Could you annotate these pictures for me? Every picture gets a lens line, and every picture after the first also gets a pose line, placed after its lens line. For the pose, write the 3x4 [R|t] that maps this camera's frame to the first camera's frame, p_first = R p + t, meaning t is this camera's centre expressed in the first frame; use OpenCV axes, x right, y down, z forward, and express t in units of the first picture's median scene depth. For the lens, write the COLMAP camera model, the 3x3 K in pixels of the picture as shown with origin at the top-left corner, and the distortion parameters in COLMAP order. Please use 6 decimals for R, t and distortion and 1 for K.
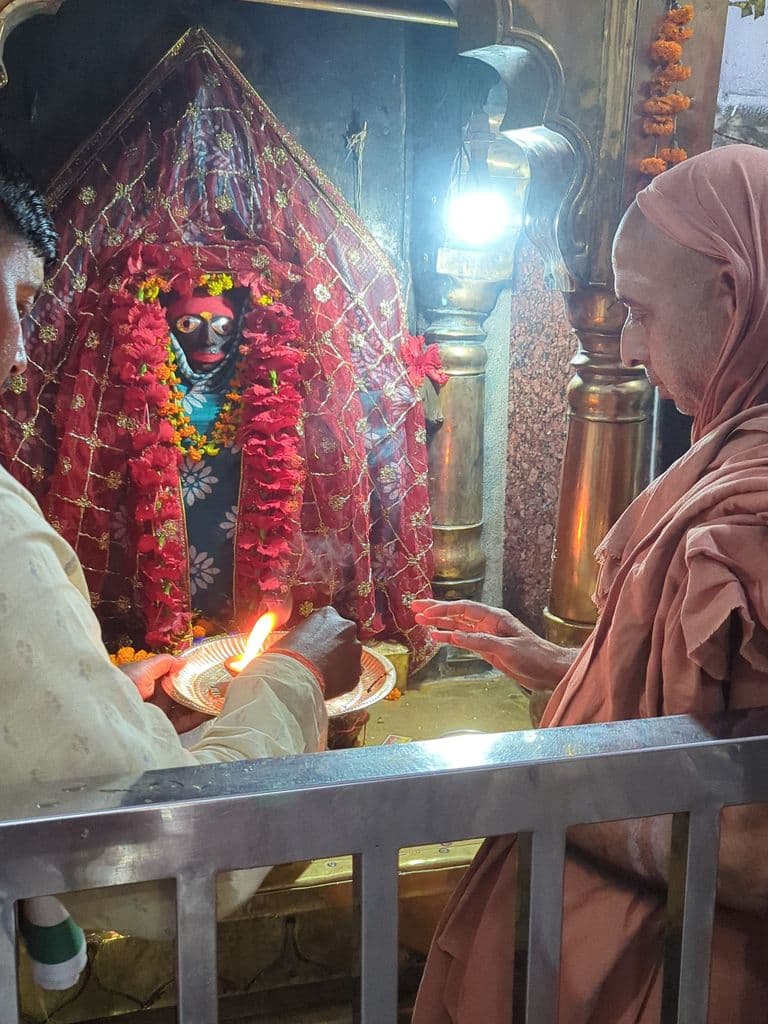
lens RADIAL K [[1141.1, 0, 384.0], [0, 1141.1, 512.0], [0, 0, 1]] dist [0.114785, -0.341636]
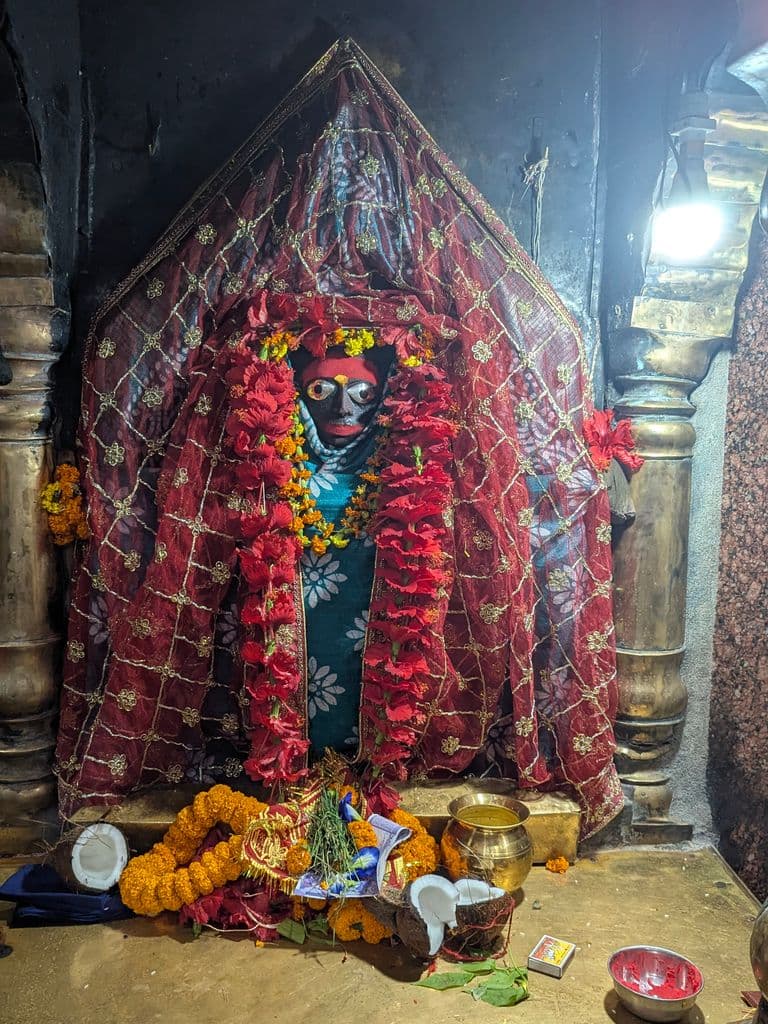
lens RADIAL K [[1018.7, 0, 380.5], [0, 1018.7, 529.3], [0, 0, 1]] dist [0.125613, -0.382484]
pose [[0.977979, 0.032759, -0.206117, 0.028088], [-0.050005, 0.995618, -0.079025, -0.006464], [0.202625, 0.087591, 0.975331, 0.293800]]
